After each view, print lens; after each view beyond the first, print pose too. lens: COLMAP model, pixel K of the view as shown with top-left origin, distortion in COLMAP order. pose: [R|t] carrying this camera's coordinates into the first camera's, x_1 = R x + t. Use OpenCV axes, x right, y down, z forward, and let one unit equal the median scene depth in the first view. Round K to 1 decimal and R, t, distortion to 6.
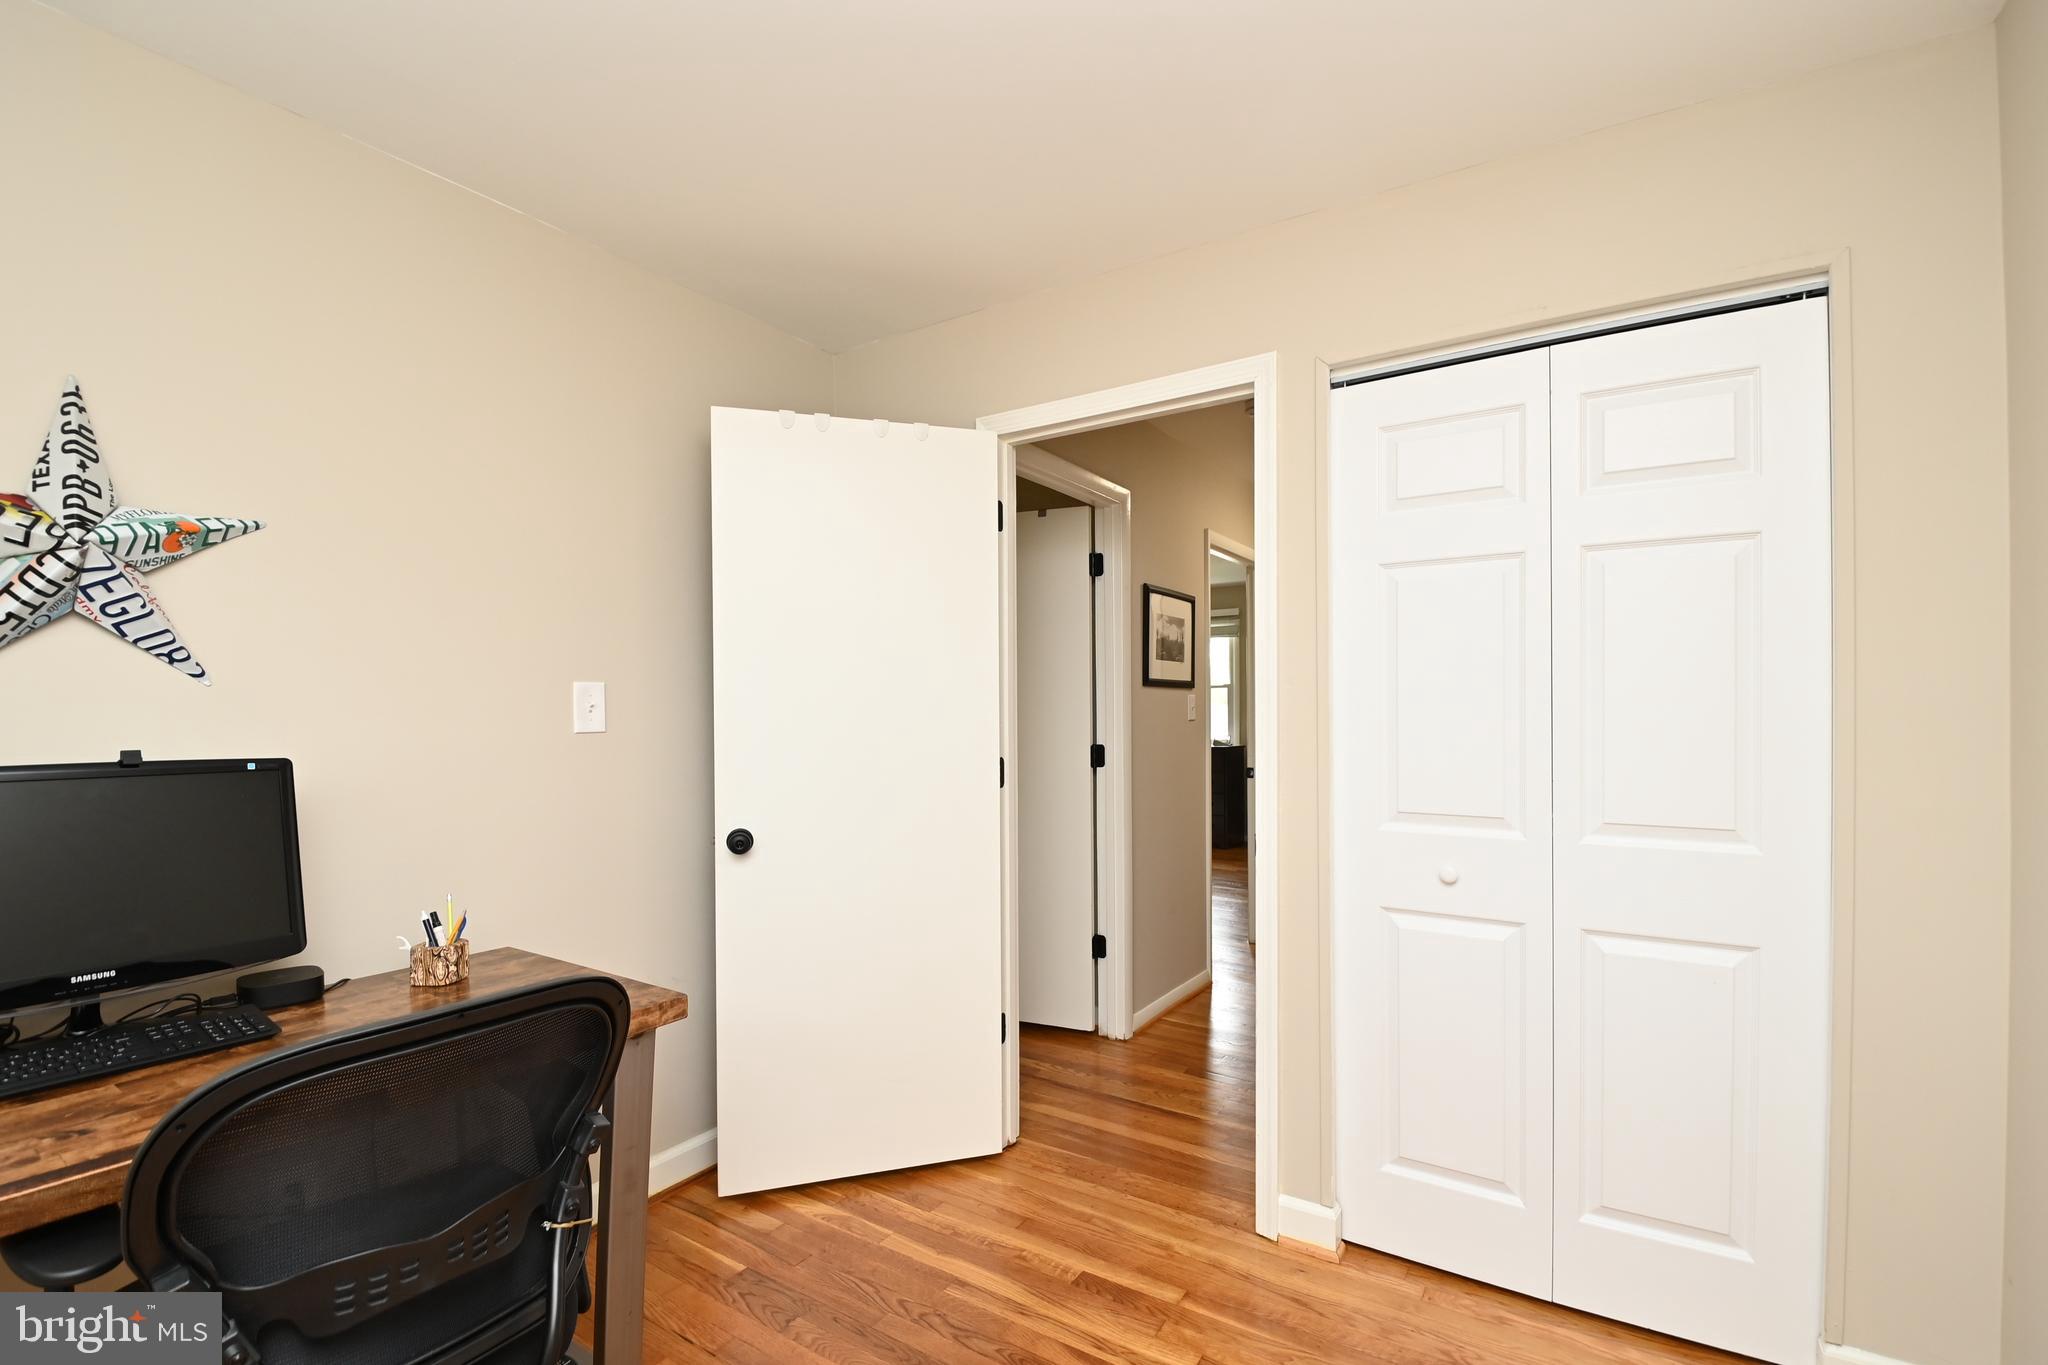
lens RADIAL K [[895.2, 0, 1024.7], [0, 895.2, 696.8], [0, 0, 1]] dist [0.007848, -0.017771]
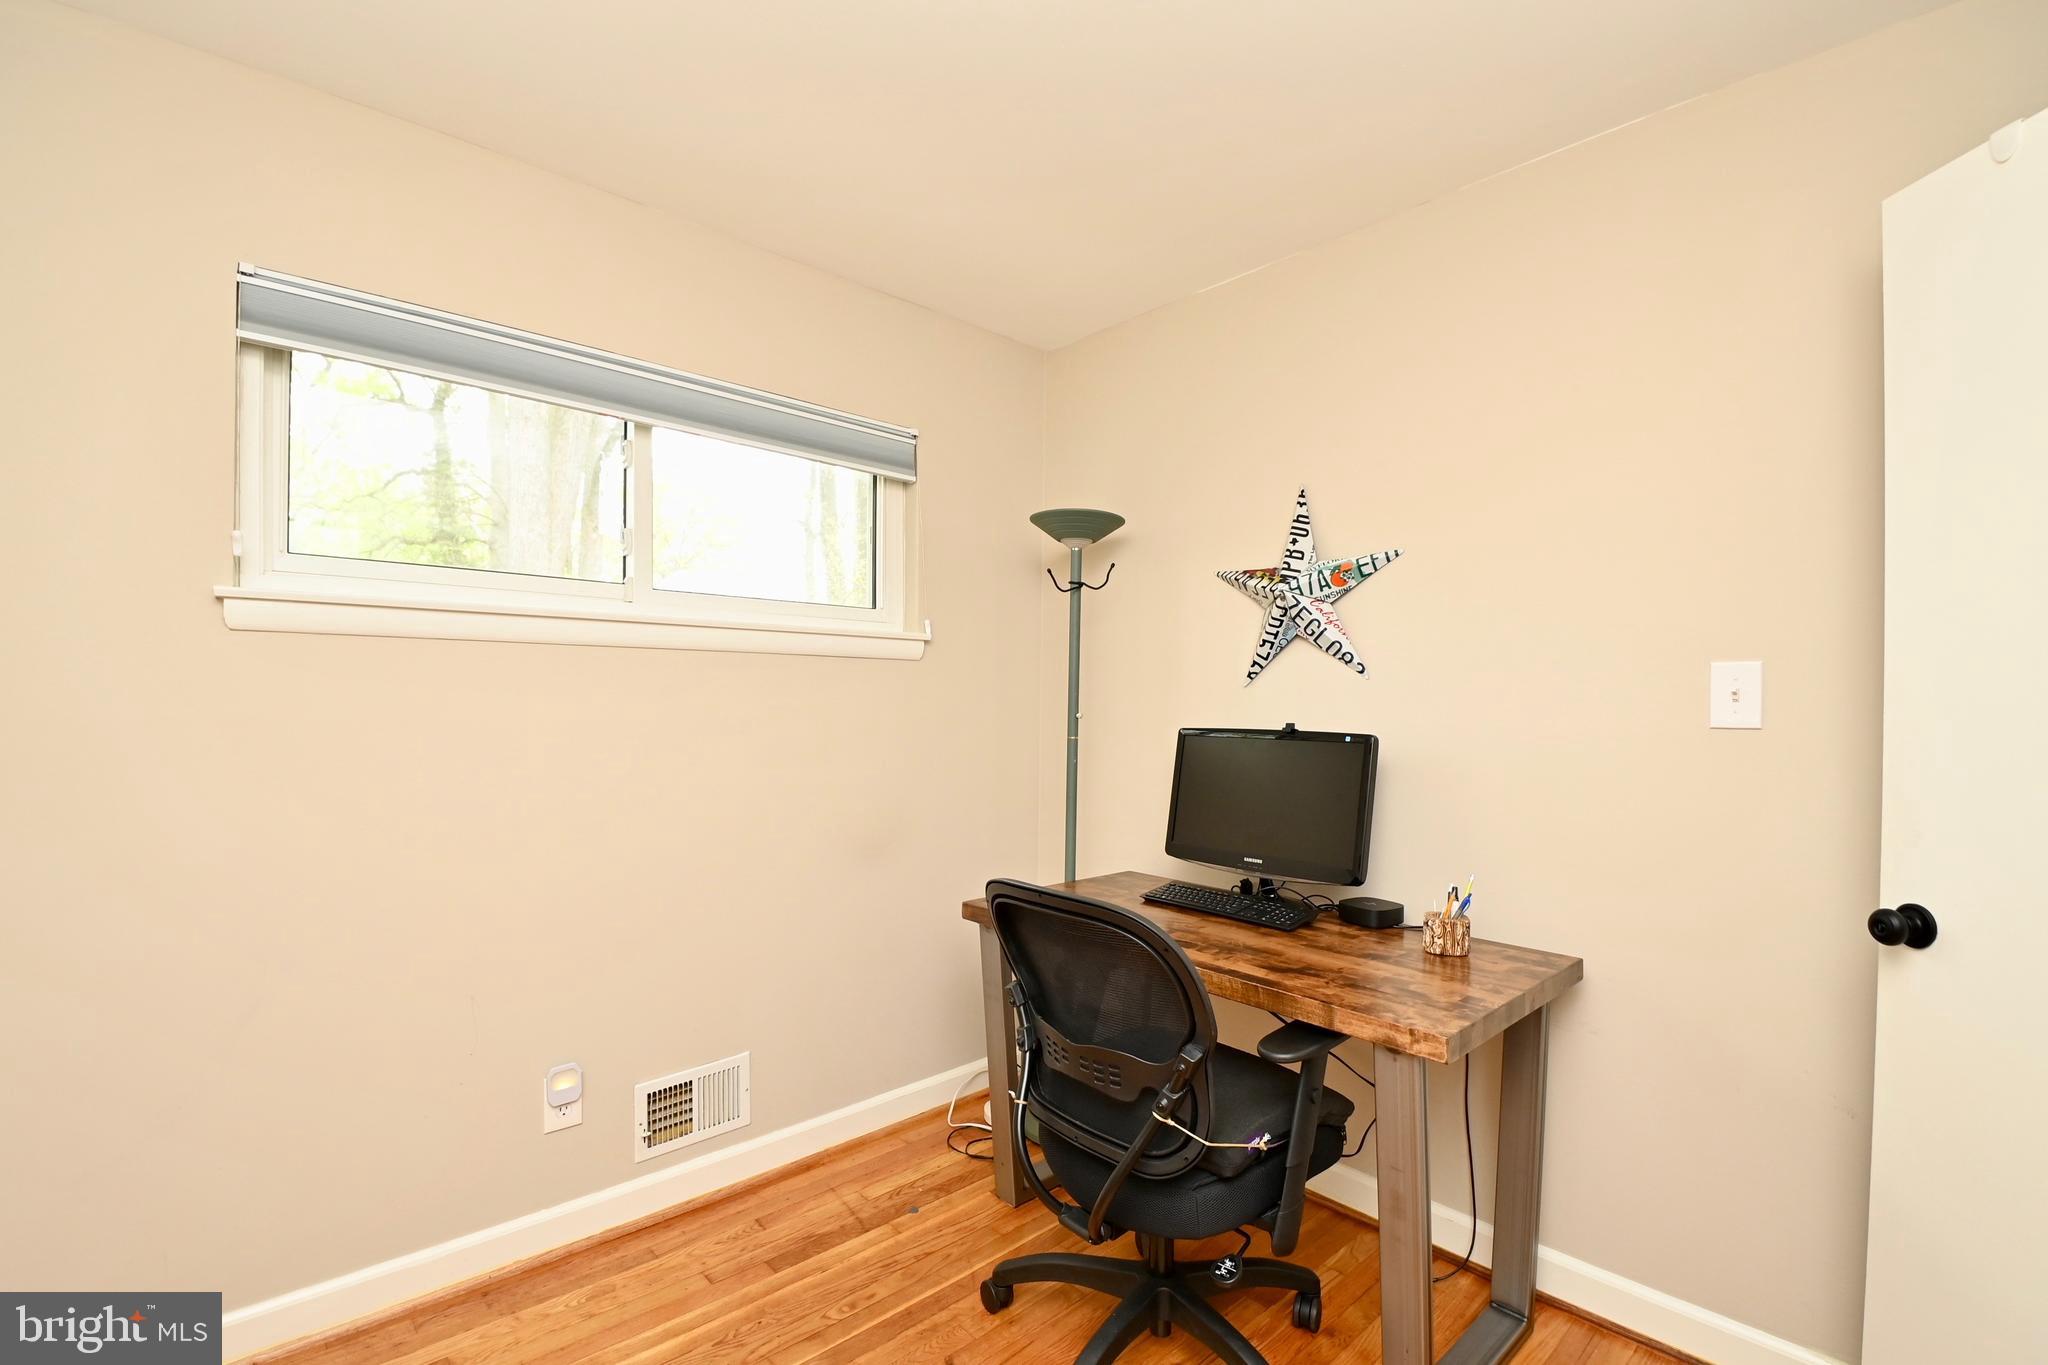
lens RADIAL K [[895.2, 0, 1022.5], [0, 895.2, 691.6], [0, 0, 1]] dist [0.007848, -0.017771]
pose [[-0.256621, -0.002789, -0.966508, 0.568468], [0.012280, 0.999906, -0.006146, 0.009245], [0.966434, -0.013446, -0.256563, 0.873939]]
